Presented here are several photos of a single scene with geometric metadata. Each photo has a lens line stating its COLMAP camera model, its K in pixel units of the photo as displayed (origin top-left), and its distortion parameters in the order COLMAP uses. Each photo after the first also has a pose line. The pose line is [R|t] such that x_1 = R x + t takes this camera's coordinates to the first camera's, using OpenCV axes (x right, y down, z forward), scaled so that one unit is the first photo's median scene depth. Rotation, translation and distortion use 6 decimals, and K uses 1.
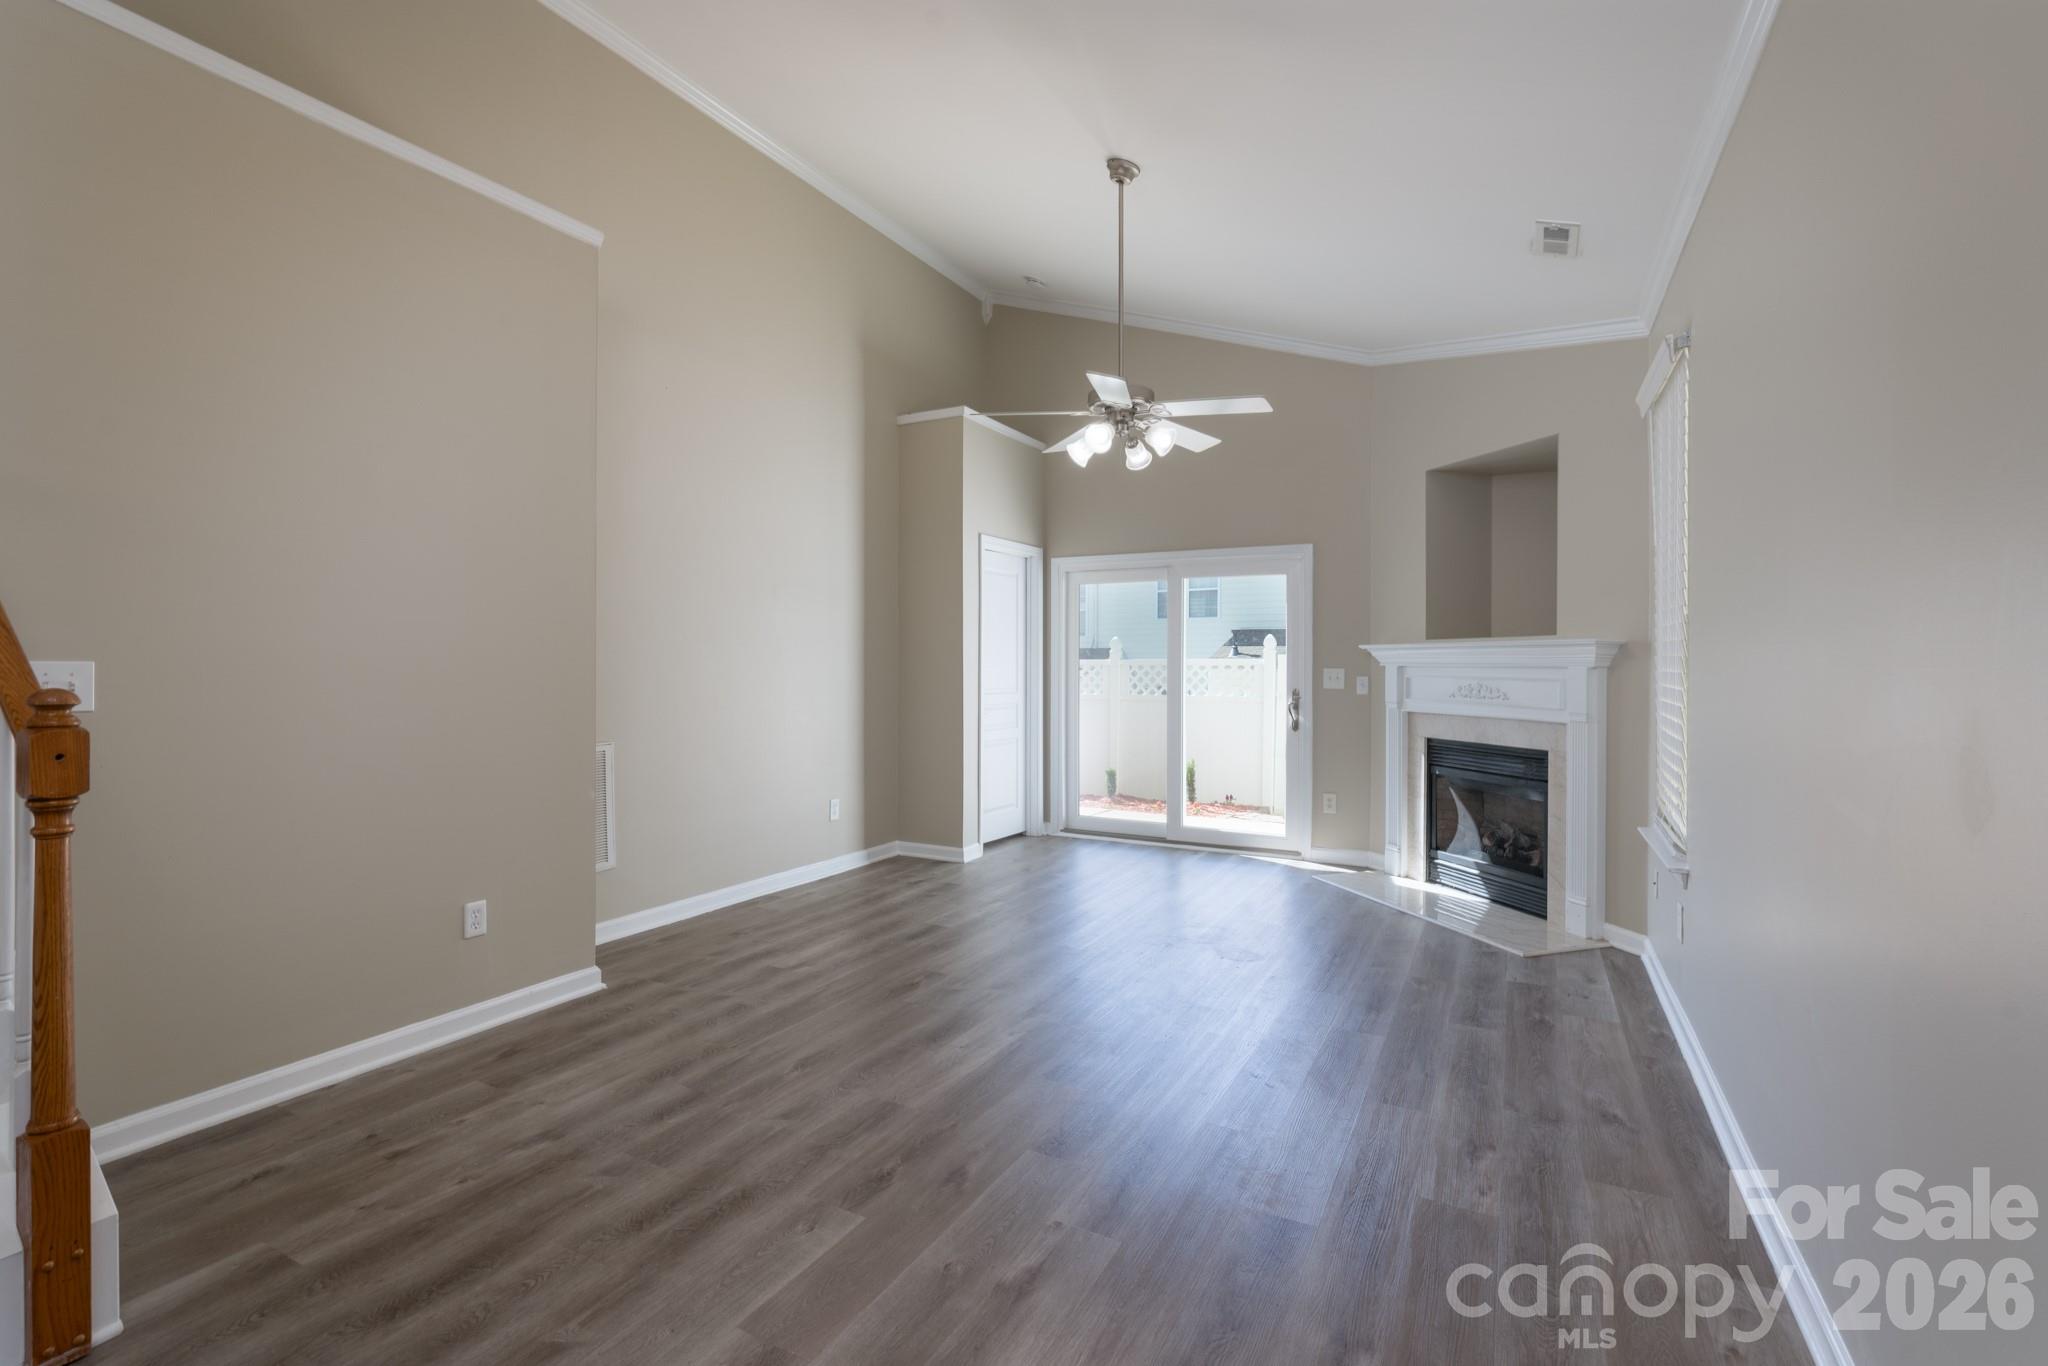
lens RADIAL K [[929.7, 0, 1025.8], [0, 929.7, 668.6], [0, 0, 1]] dist [-0.001964, -0.000726]
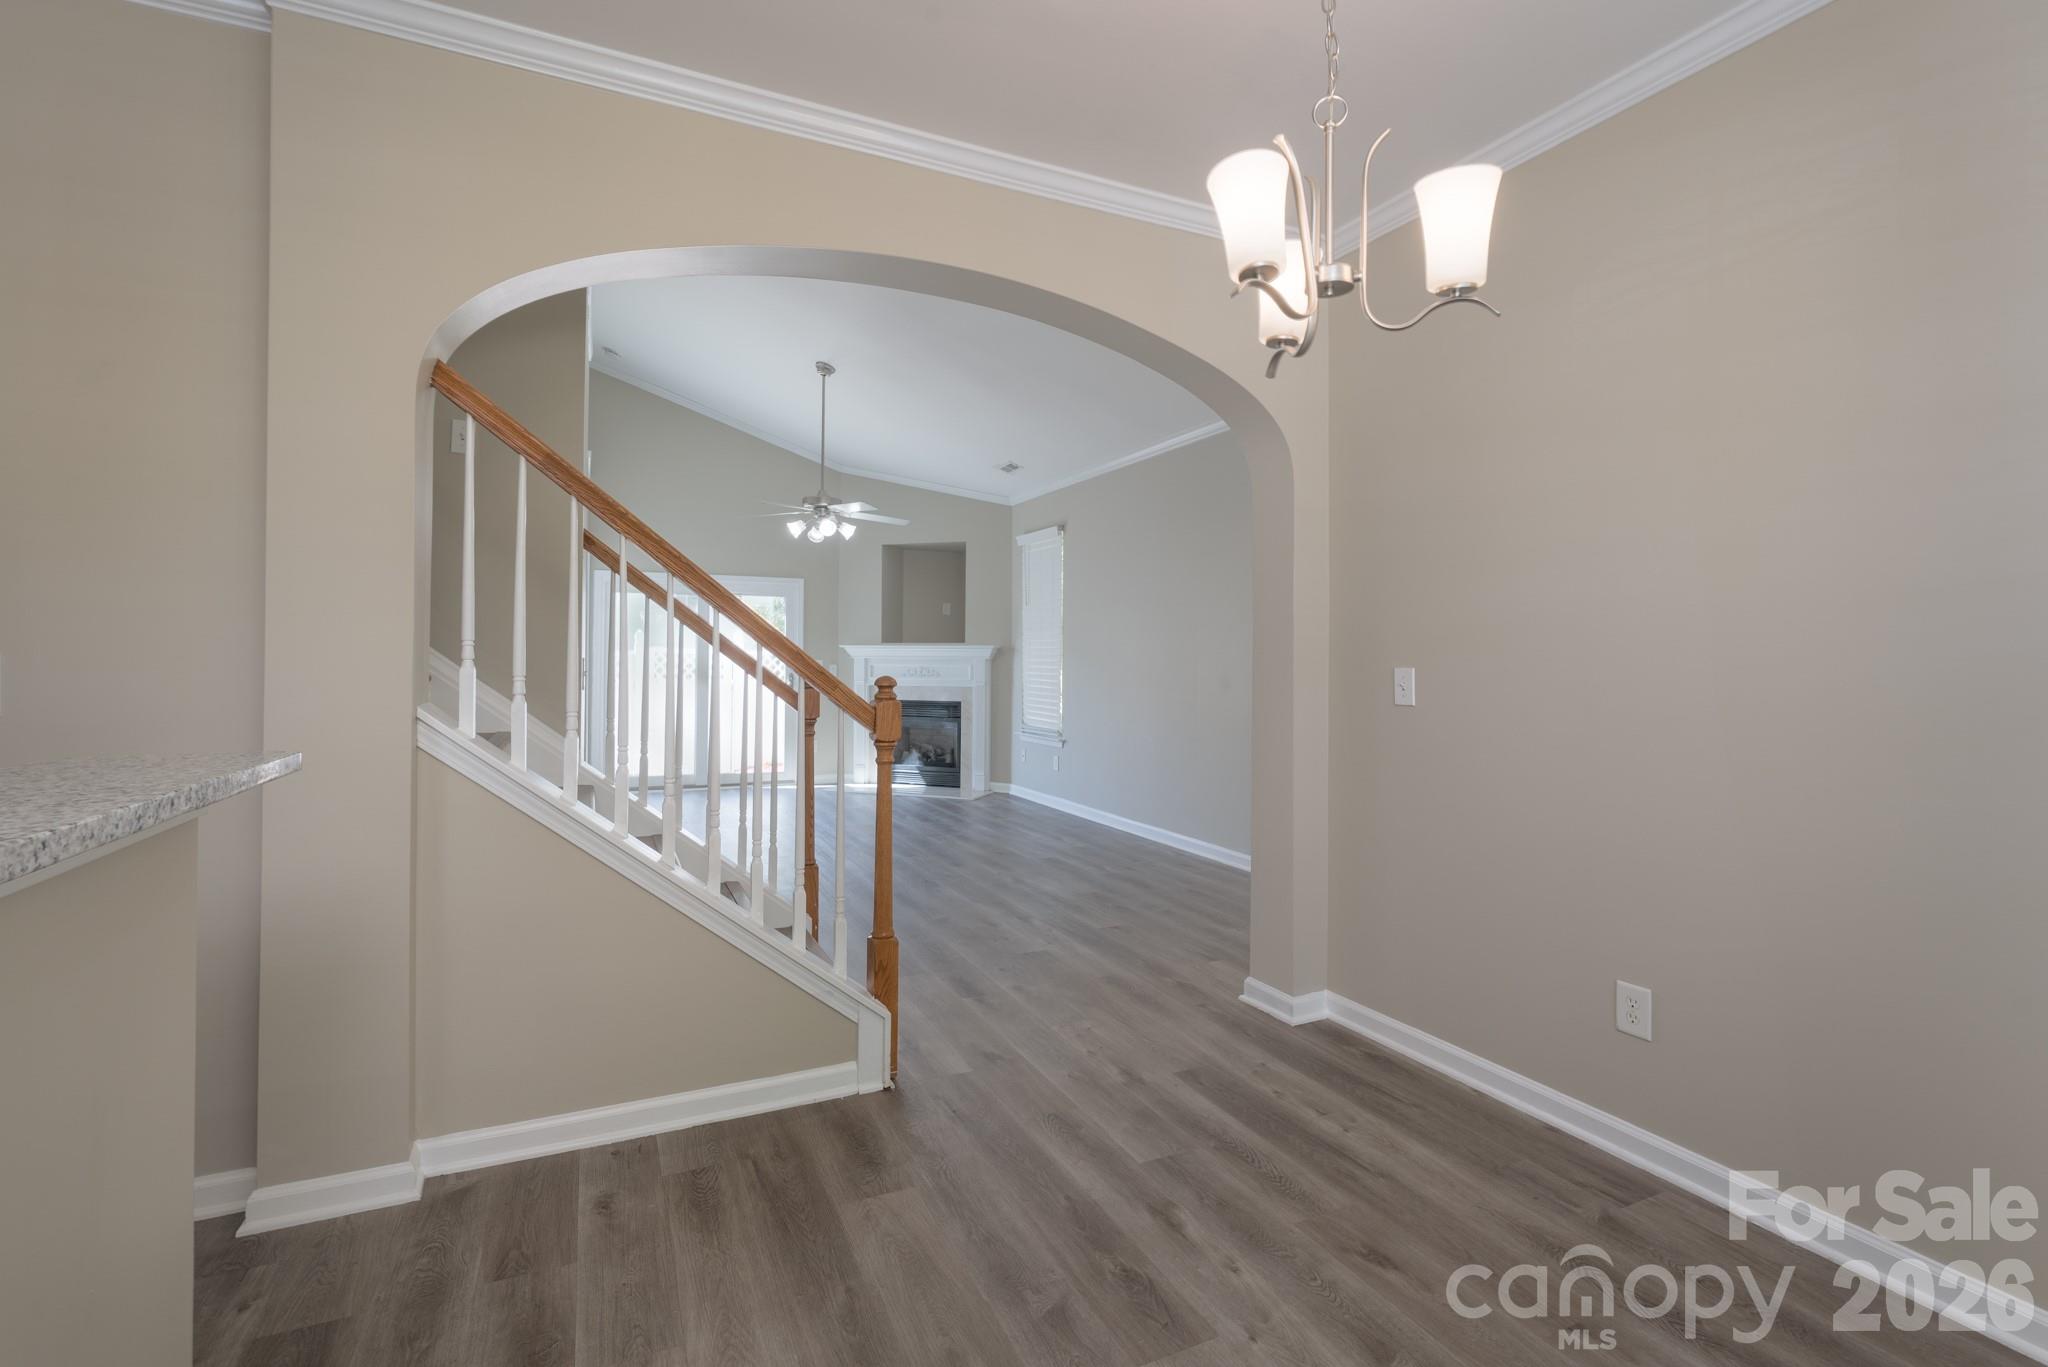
lens RADIAL K [[929.7, 0, 1019.0], [0, 929.7, 670.5], [0, 0, 1]] dist [-0.001964, -0.000726]
pose [[0.598792, -0.009992, 0.800843, -0.907778], [0.000381, 0.999926, 0.012191, -0.001600], [-0.800905, -0.006995, 0.598751, -0.267651]]
